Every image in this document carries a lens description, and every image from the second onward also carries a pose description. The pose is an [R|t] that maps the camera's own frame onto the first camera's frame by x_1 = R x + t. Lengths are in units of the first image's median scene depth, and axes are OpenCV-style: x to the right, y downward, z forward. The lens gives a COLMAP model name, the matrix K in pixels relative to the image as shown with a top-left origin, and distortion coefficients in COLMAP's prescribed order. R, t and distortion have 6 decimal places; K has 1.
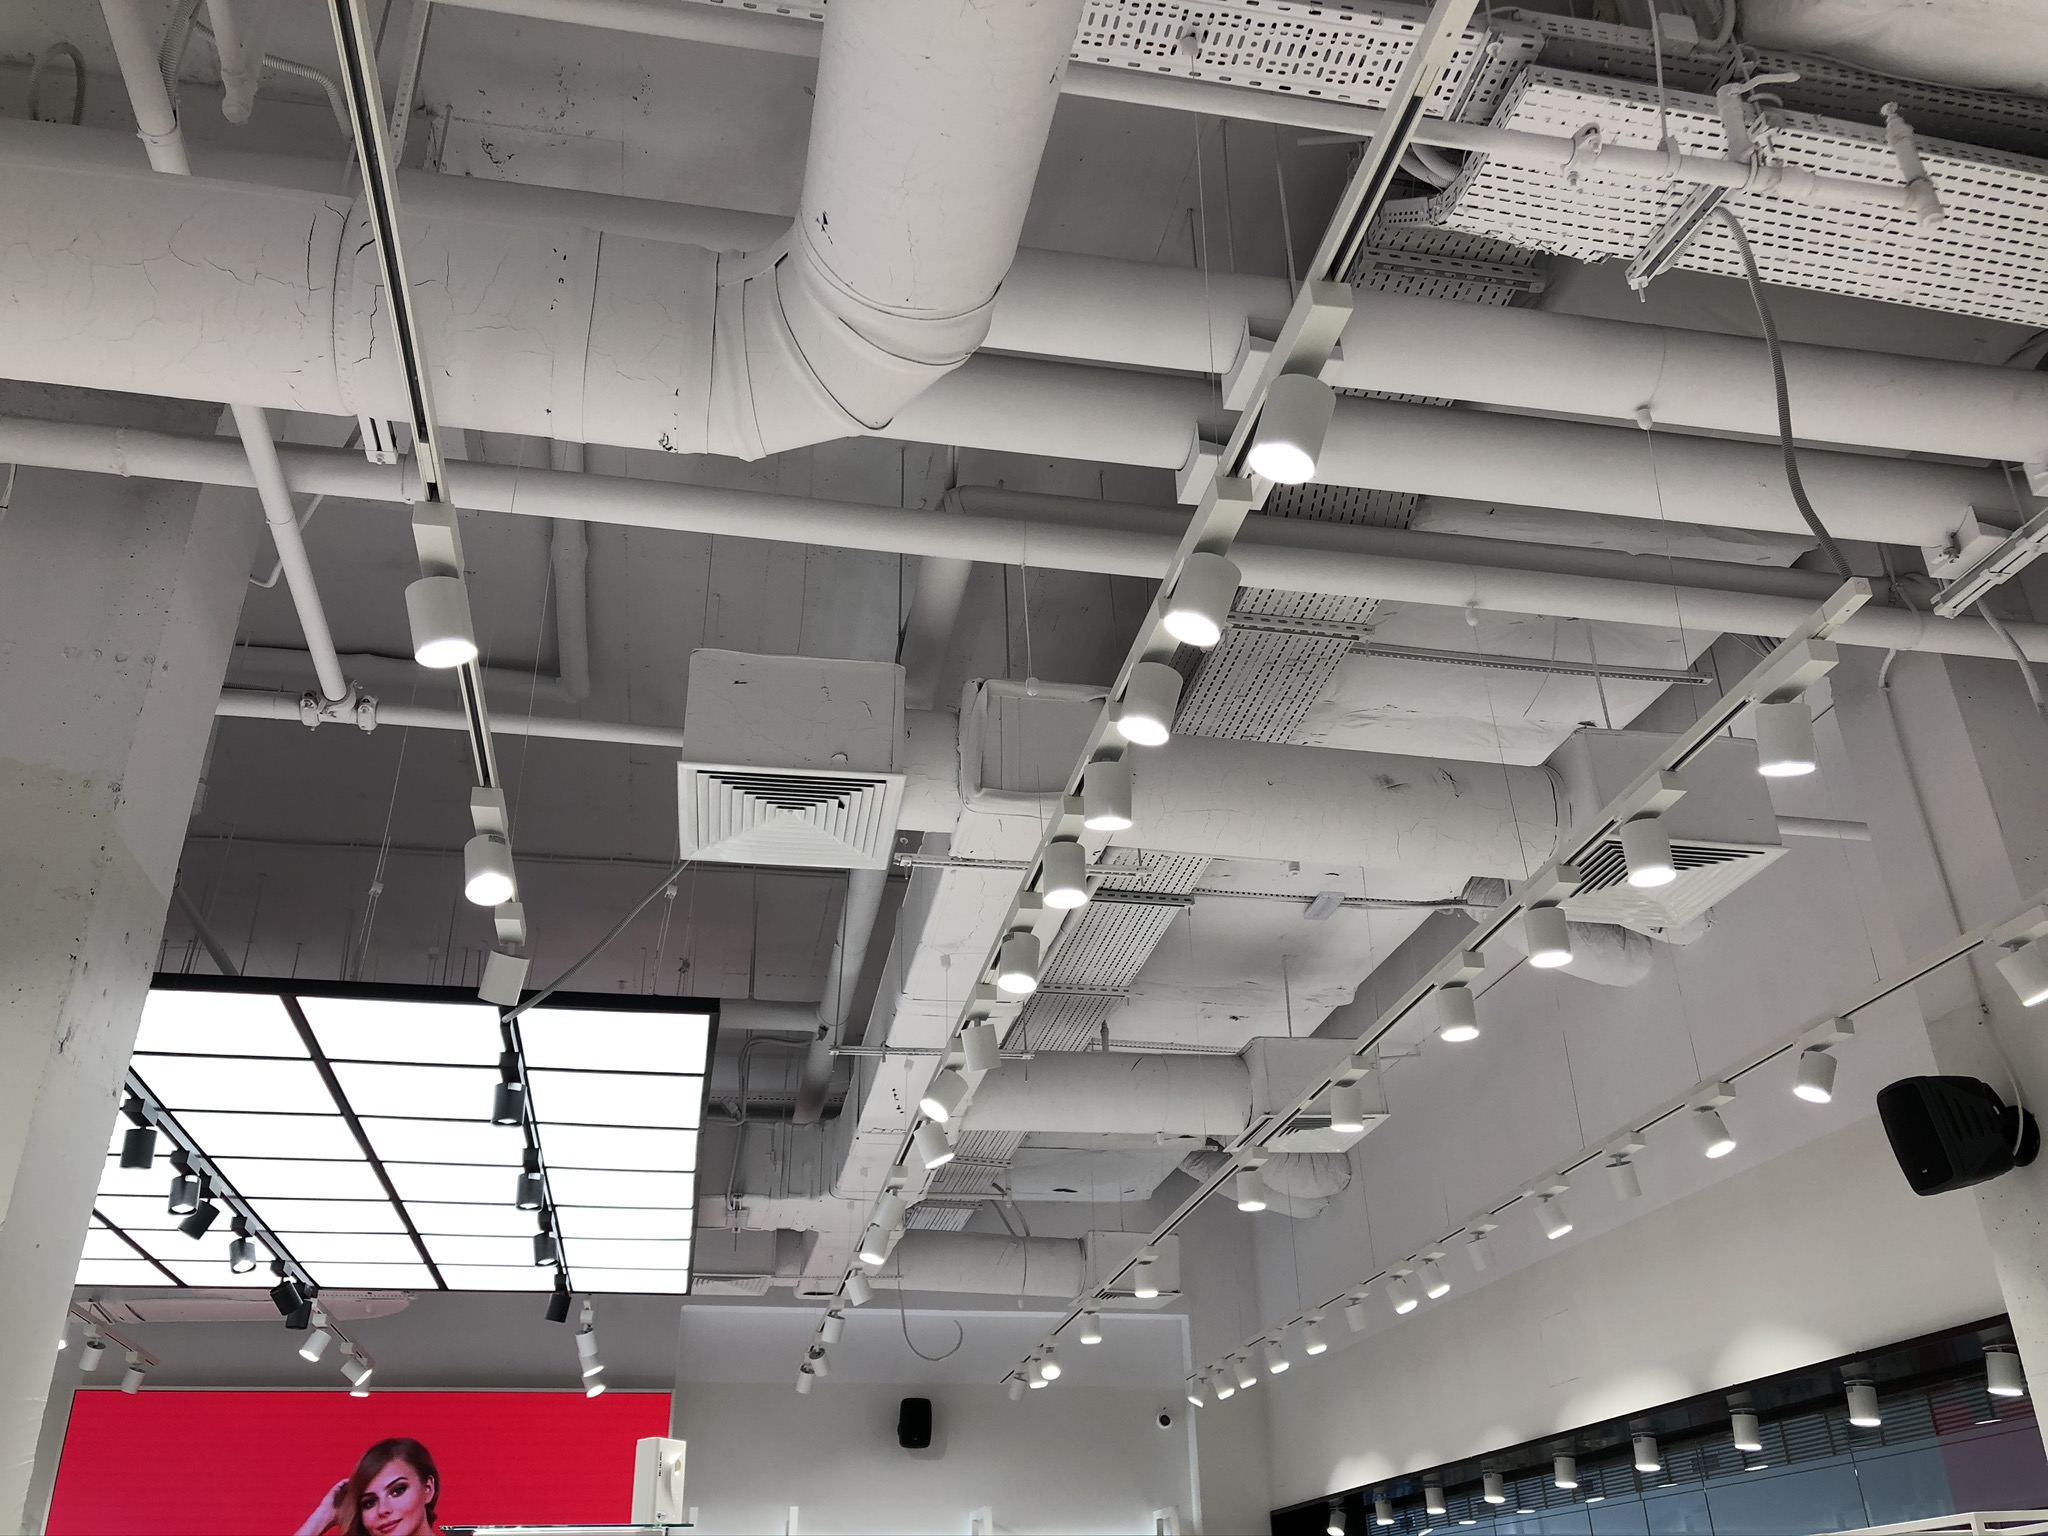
lens RADIAL K [[1692.1, 0, 1015.6], [0, 1692.1, 758.0], [0, 0, 1]] dist [0.049890, -0.035132]
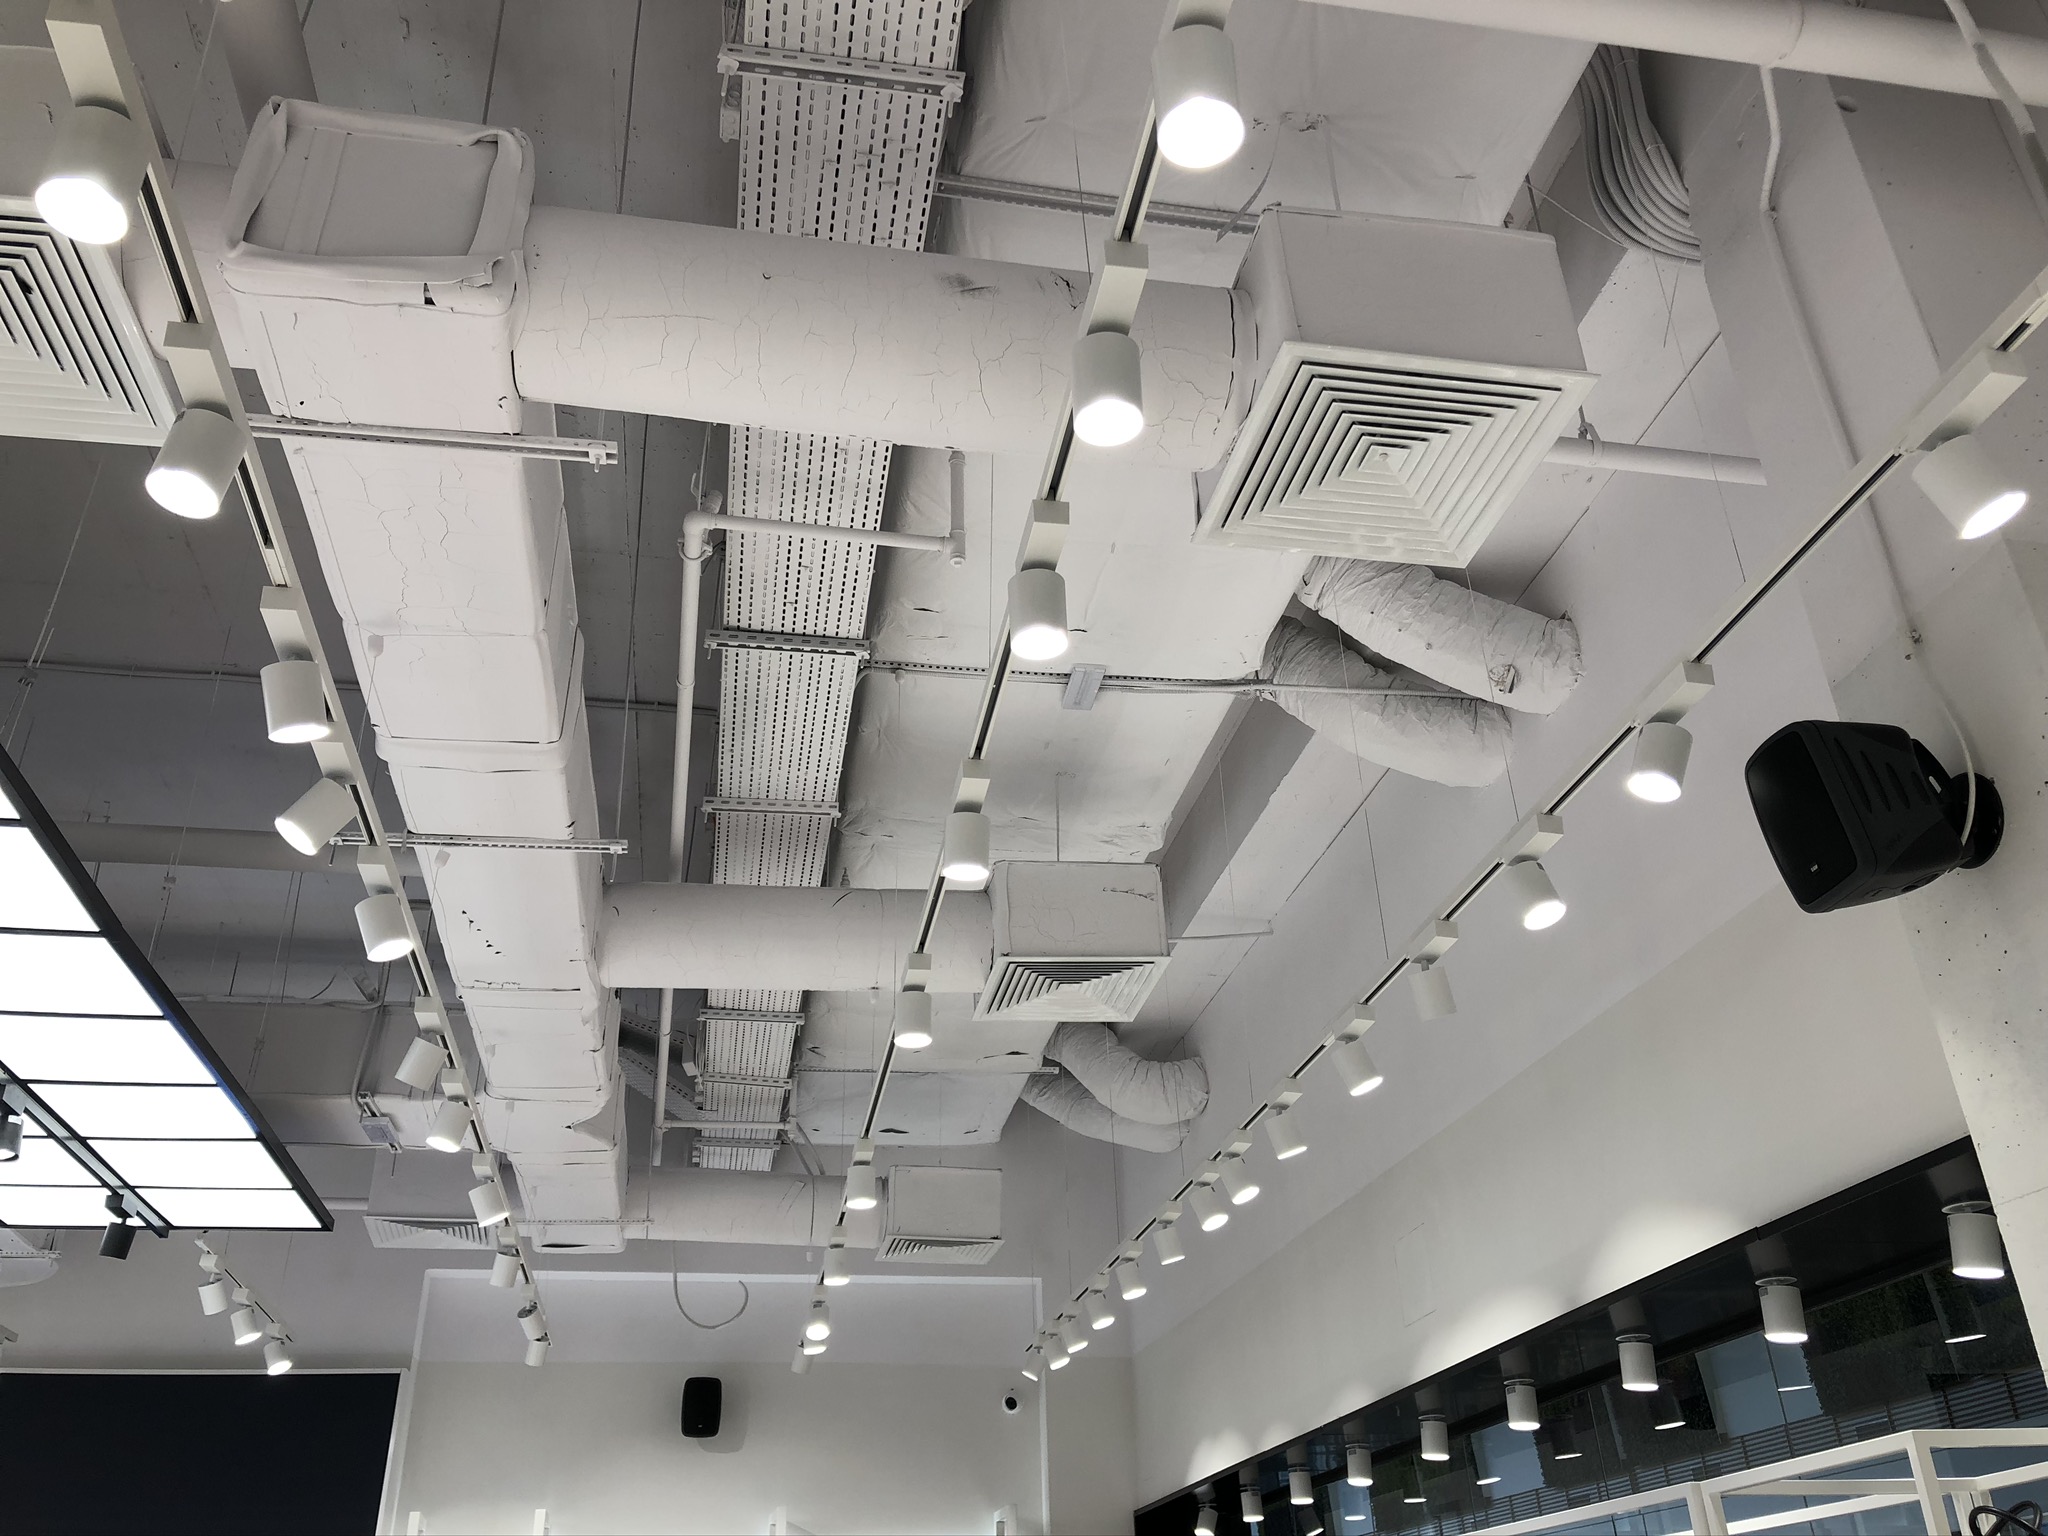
lens RADIAL K [[1673.3, 0, 1016.7], [0, 1673.3, 758.5], [0, 0, 1]] dist [0.057582, -0.074942]
pose [[0.999774, -0.014595, -0.015483, 0.199894], [0.014261, 0.999667, -0.021521, 0.165838], [0.015792, 0.021295, 0.999649, 0.306016]]
